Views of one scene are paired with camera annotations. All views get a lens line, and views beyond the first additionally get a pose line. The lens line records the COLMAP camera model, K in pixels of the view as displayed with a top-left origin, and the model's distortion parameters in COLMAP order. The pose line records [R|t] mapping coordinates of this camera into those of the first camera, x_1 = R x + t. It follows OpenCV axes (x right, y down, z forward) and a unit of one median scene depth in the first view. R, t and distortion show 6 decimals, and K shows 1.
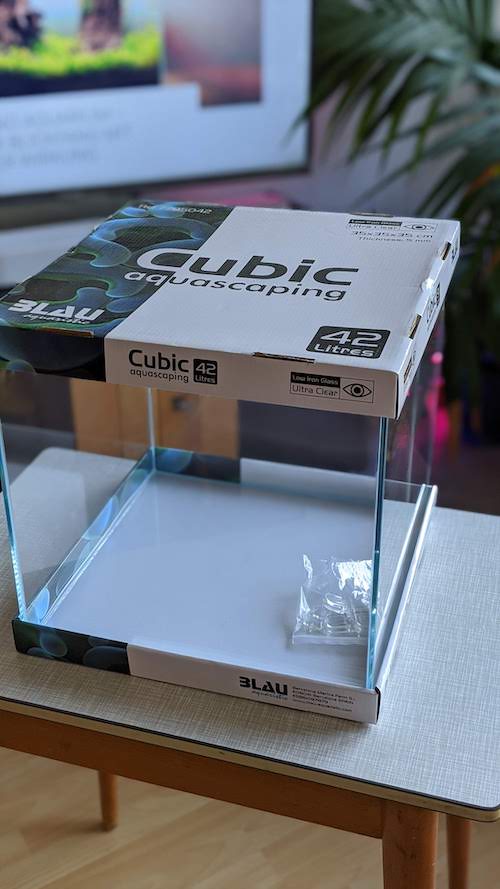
lens RADIAL K [[1032.4, 0, 249.4], [0, 1032.4, 445.8], [0, 0, 1]] dist [0.125425, 0.000000]
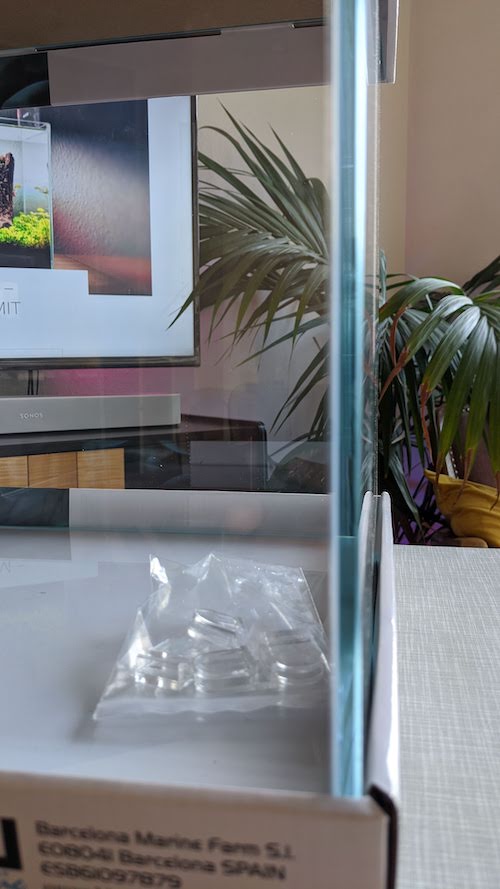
lens RADIAL K [[702.8, 0, 249.4], [0, 702.8, 441.8], [0, 0, 1]] dist [0.012300, -0.021991]
pose [[0.994690, -0.017496, 0.101418, 0.069601], [0.056842, 0.914899, -0.399660, 0.198616], [-0.085795, 0.403303, 0.911036, 0.733202]]
